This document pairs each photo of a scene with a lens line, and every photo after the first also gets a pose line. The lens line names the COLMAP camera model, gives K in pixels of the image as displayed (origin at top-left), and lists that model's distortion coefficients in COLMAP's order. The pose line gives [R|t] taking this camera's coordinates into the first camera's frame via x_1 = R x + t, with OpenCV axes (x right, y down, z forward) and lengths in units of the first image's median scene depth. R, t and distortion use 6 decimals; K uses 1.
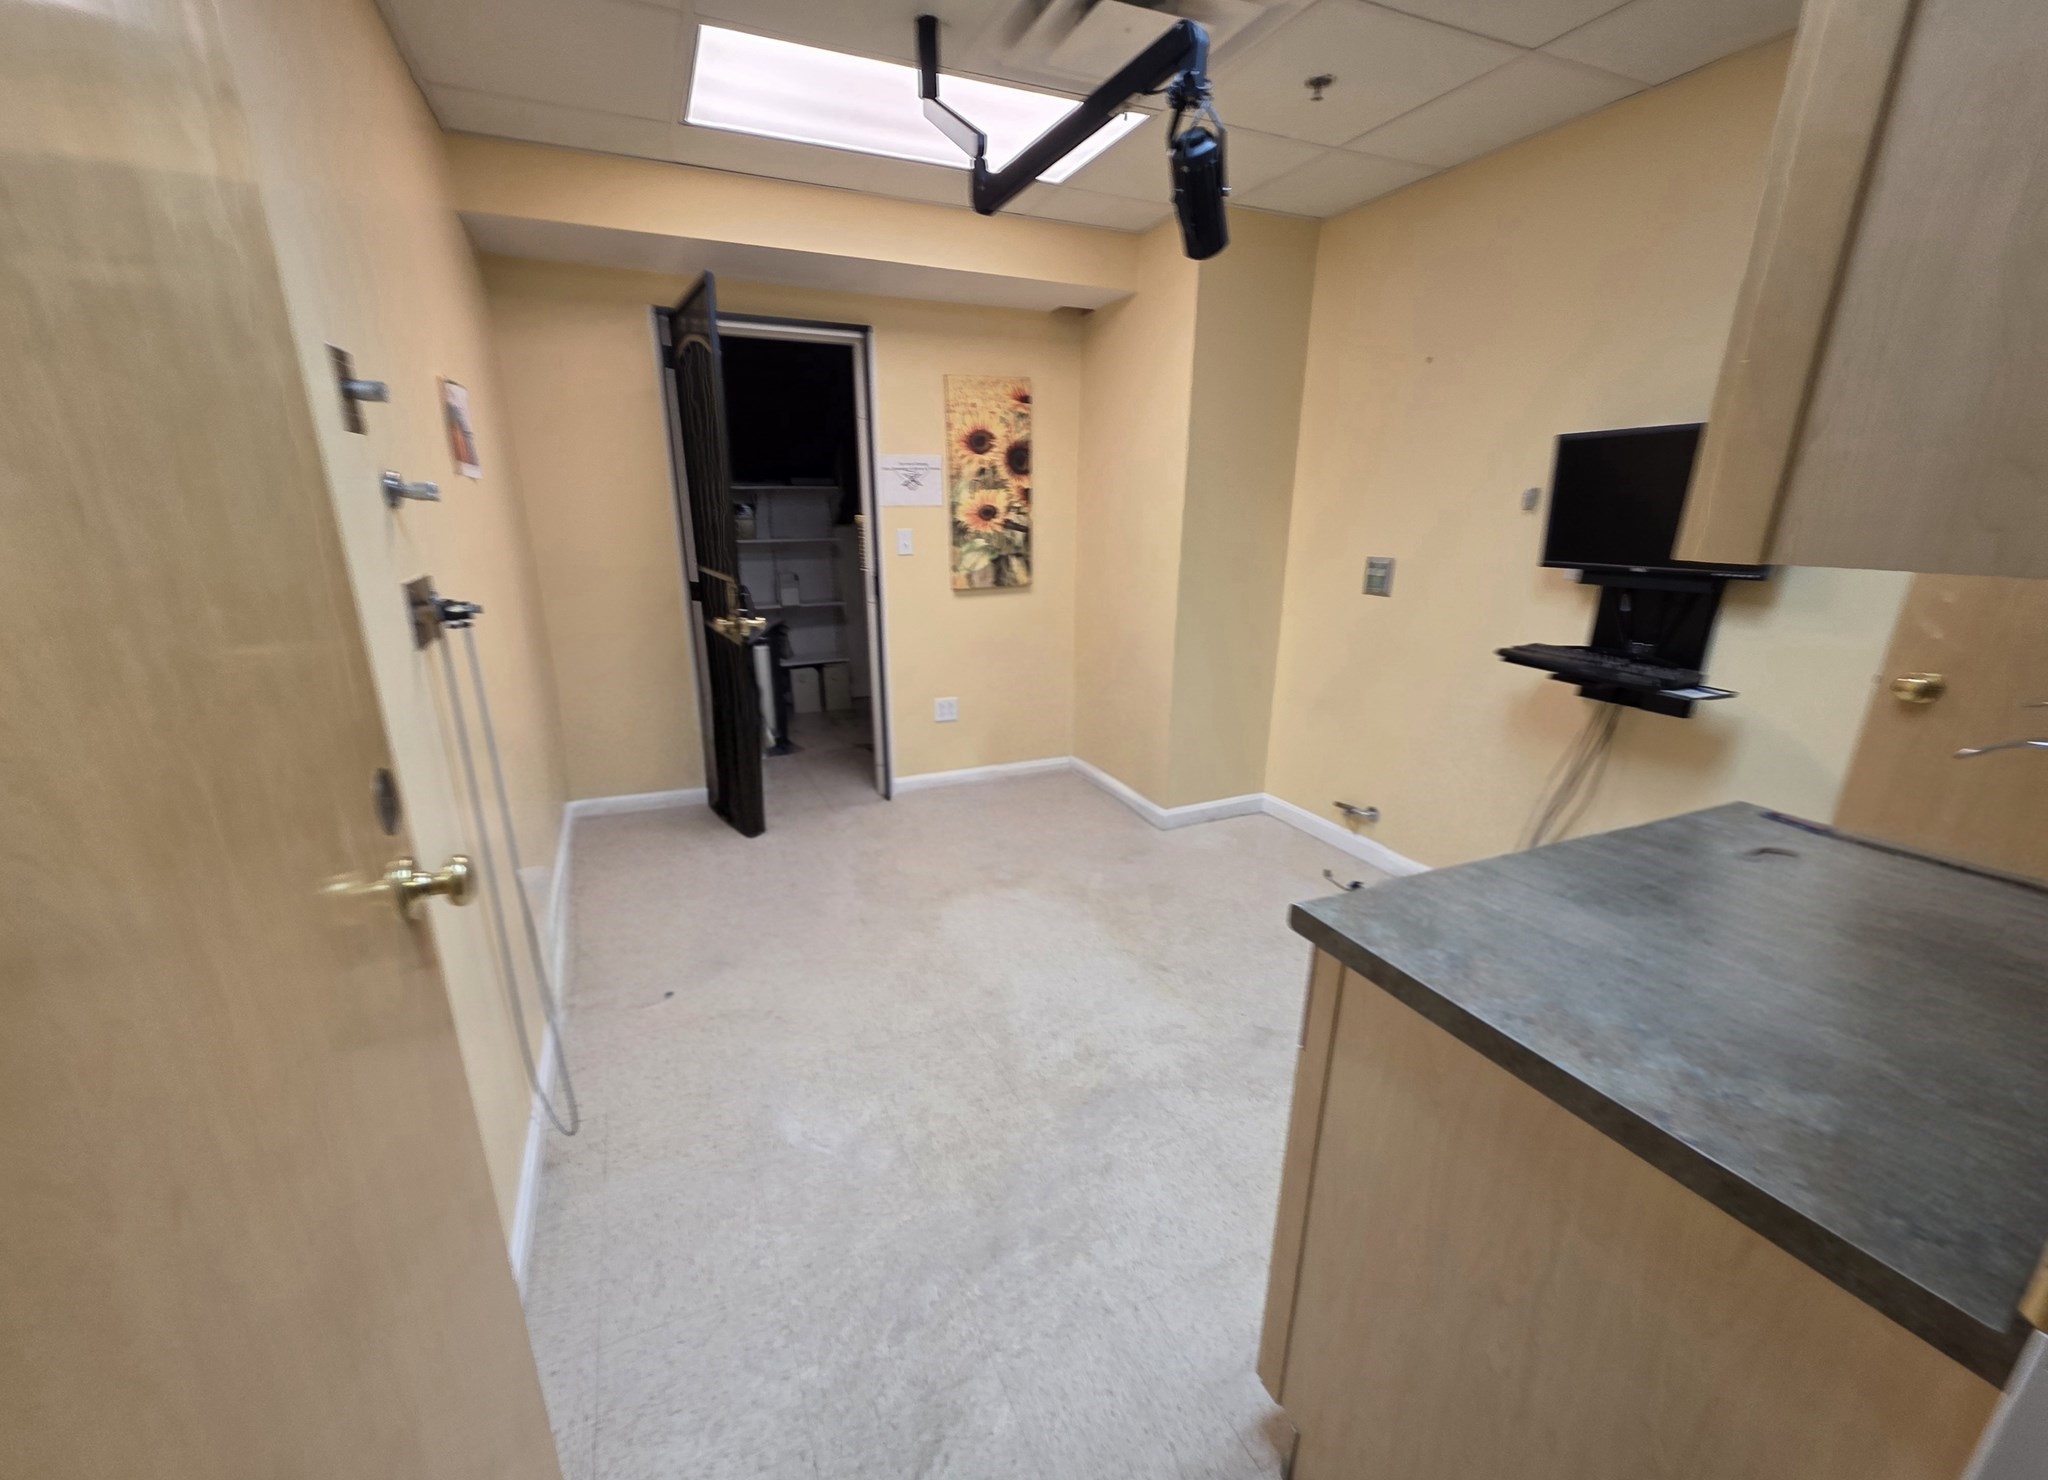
lens RADIAL K [[808.3, 0, 1015.5], [0, 808.3, 736.8], [0, 0, 1]] dist [-0.001555, -0.000118]
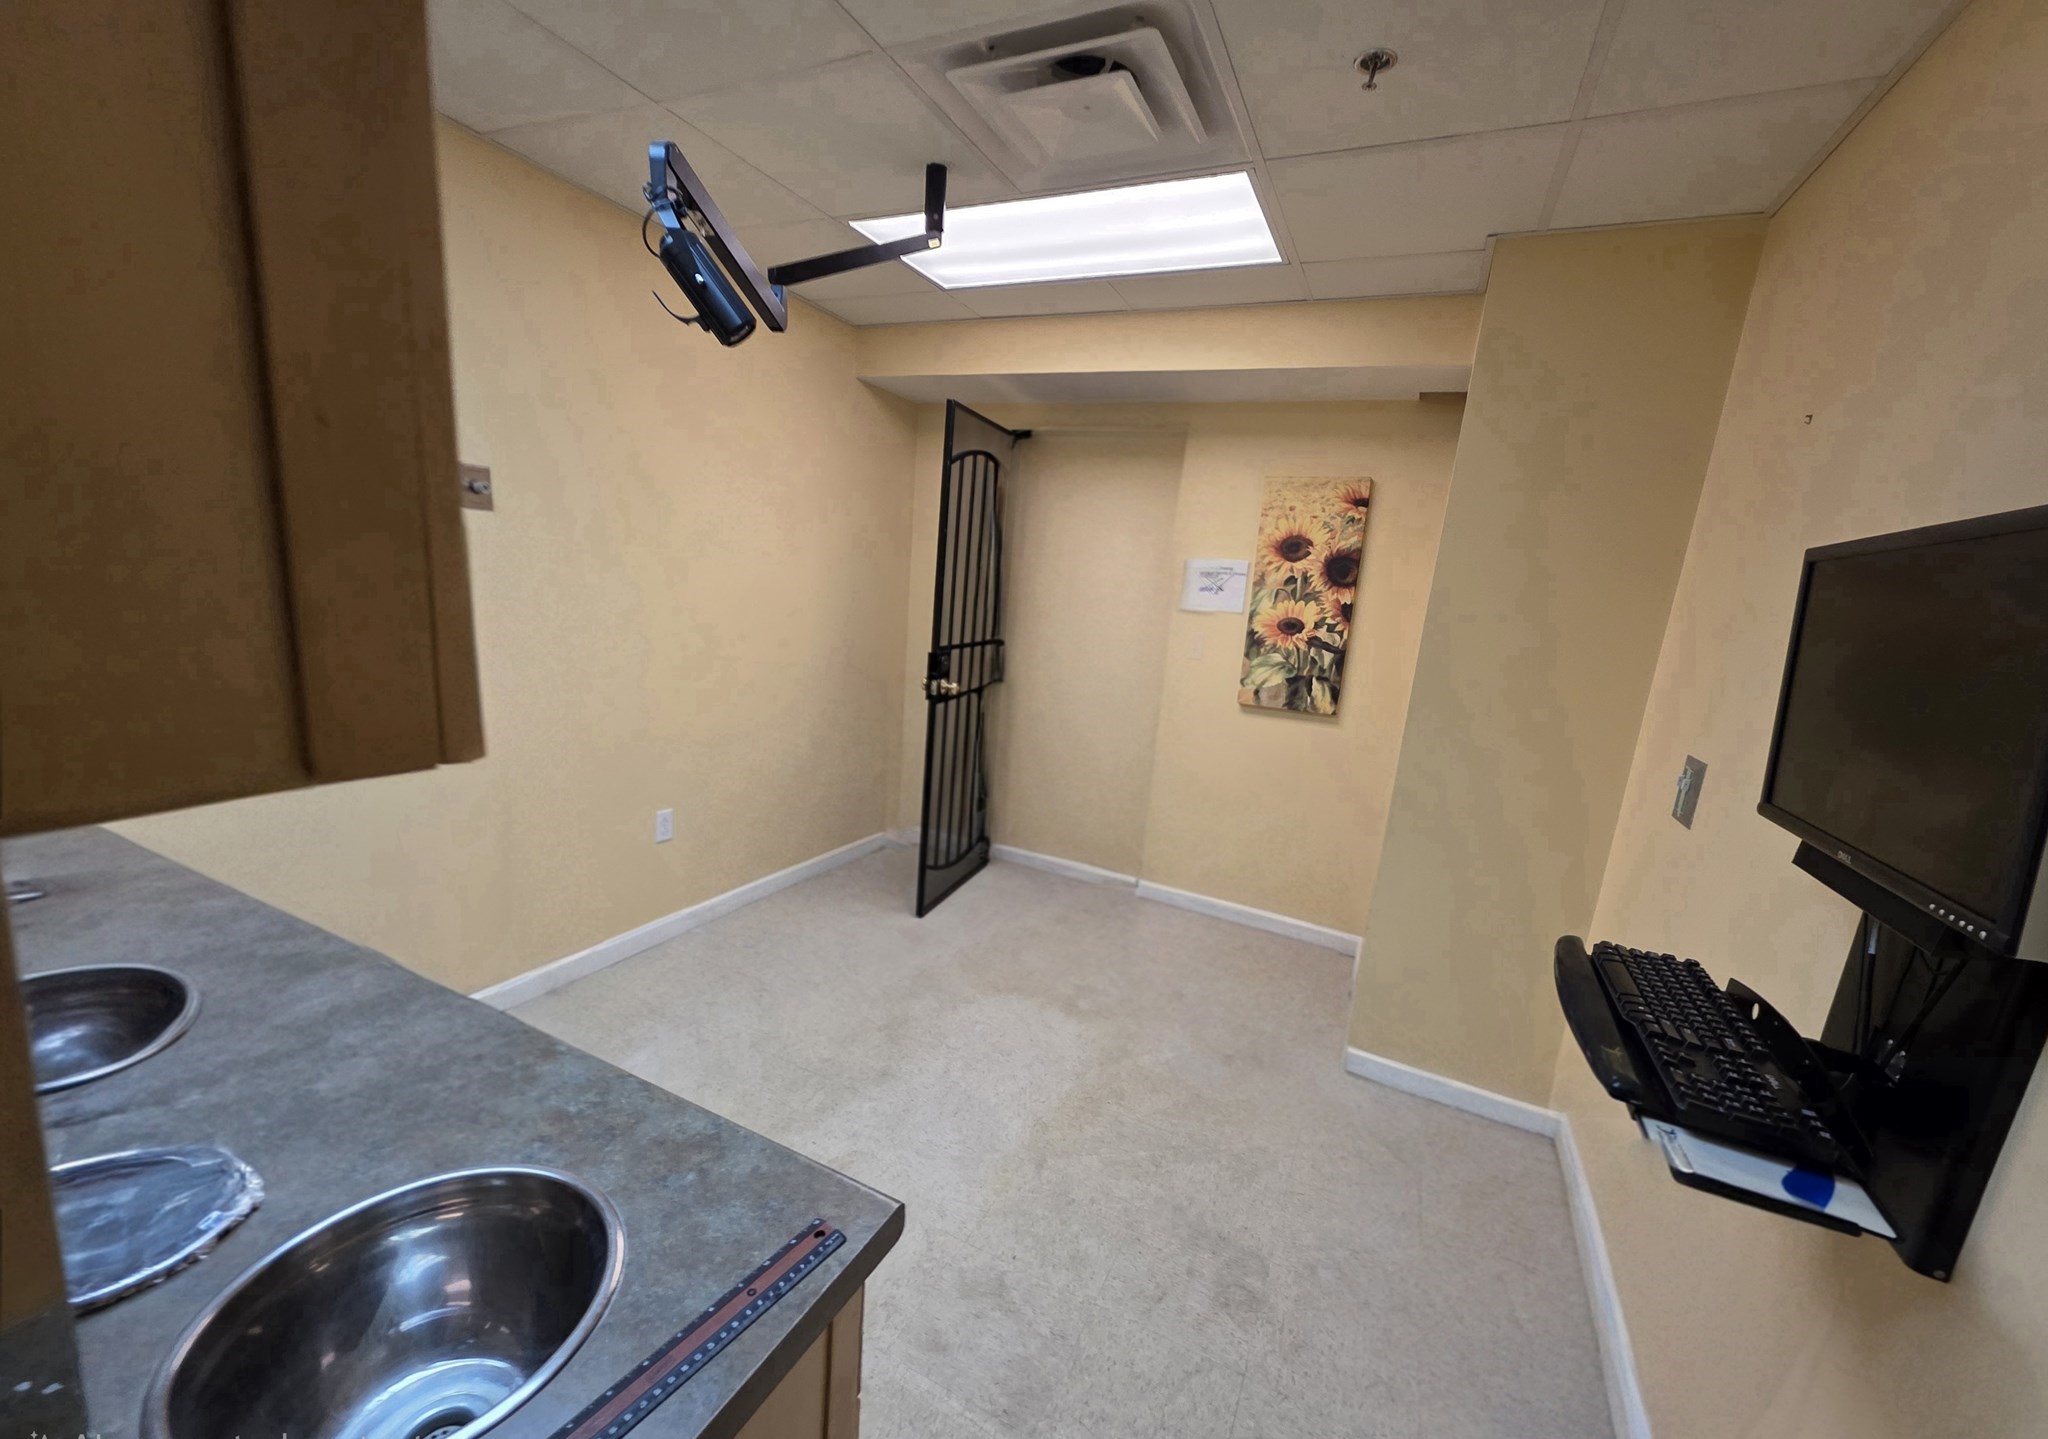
lens RADIAL K [[802.8, 0, 1026.6], [0, 802.8, 740.1], [0, 0, 1]] dist [0.002827, 0.000209]
pose [[0.654478, 0.208146, -0.726866, 0.440537], [-0.294034, 0.955753, 0.008939, -0.081927], [0.696565, 0.207873, 0.686721, 0.224940]]
